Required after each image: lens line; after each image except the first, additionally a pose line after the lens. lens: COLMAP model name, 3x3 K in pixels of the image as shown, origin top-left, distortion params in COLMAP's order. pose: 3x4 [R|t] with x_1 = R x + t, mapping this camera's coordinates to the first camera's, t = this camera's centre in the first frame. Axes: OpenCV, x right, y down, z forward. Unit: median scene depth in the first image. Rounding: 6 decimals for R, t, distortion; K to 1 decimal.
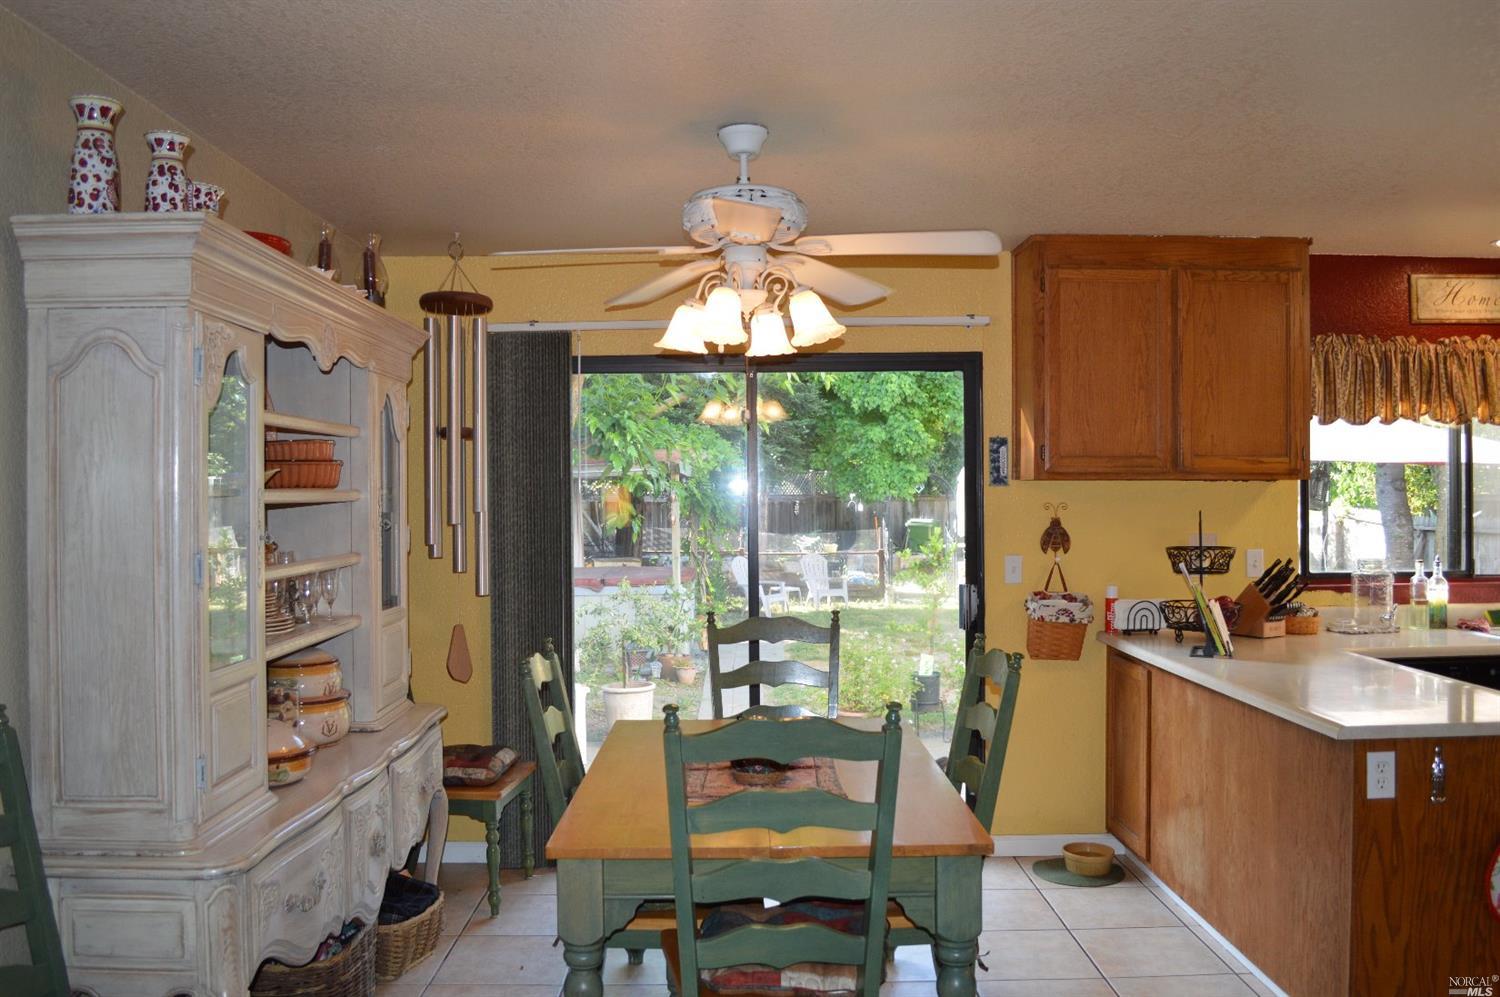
lens RADIAL K [[1206.5, 0, 745.8], [0, 1206.5, 498.7], [0, 0, 1]] dist [-0.080602, 0.005553]
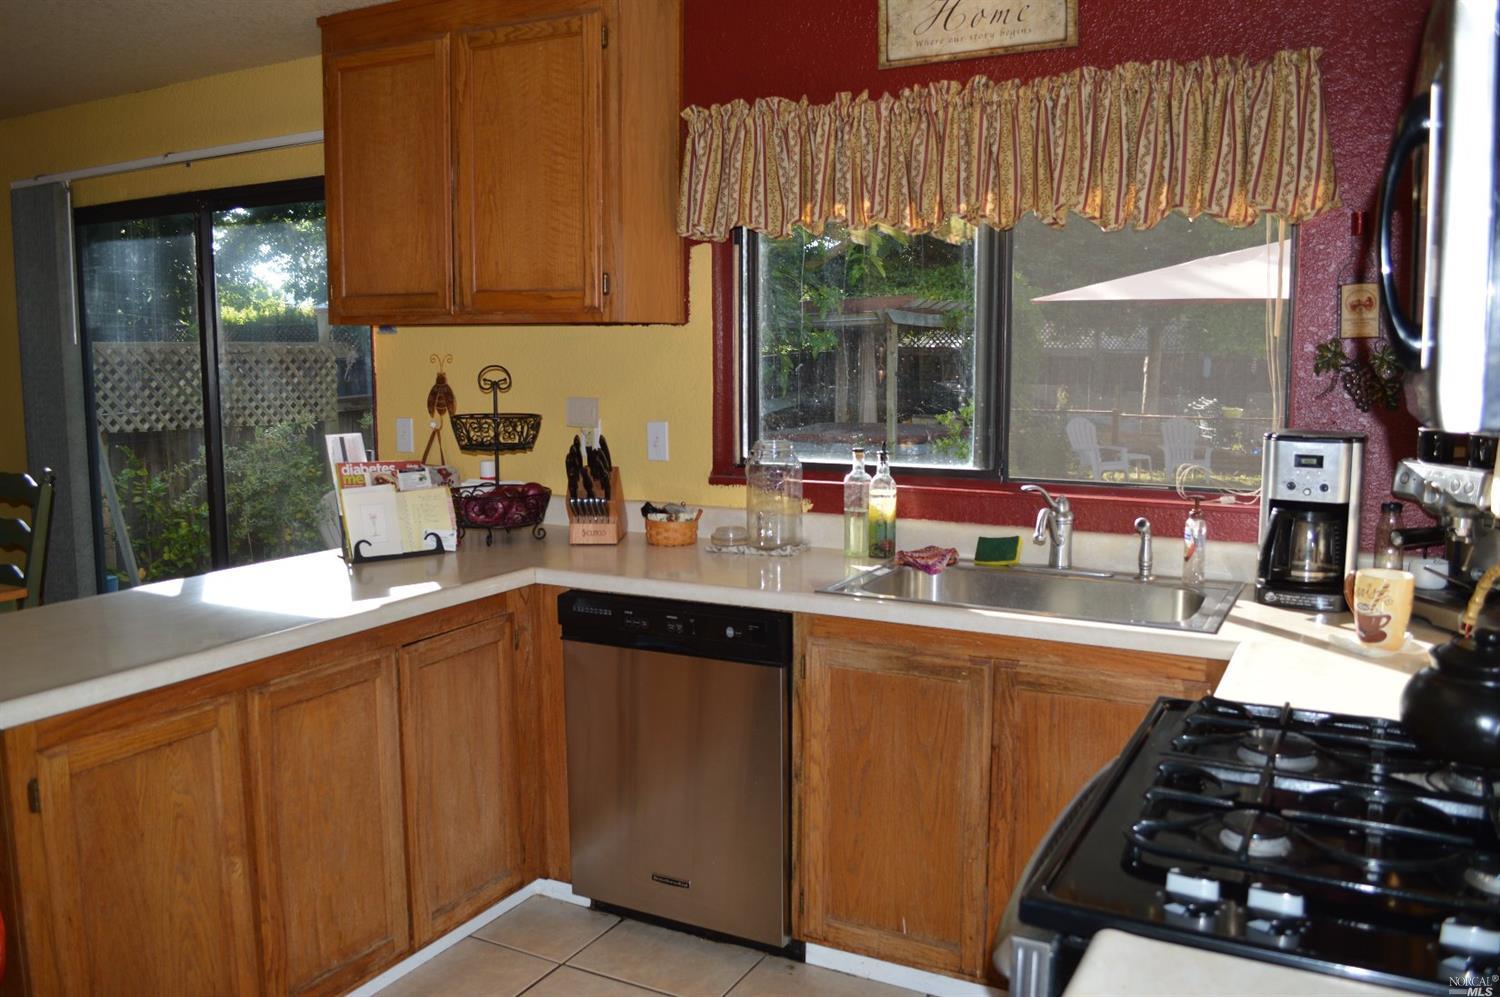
lens RADIAL K [[1206.5, 0, 745.8], [0, 1206.5, 498.7], [0, 0, 1]] dist [-0.080602, 0.005553]
pose [[0.876200, 0.065529, -0.477472, 0.835247], [-0.006978, 0.992334, 0.123385, -0.001023], [0.481897, -0.104779, 0.869941, 0.397953]]
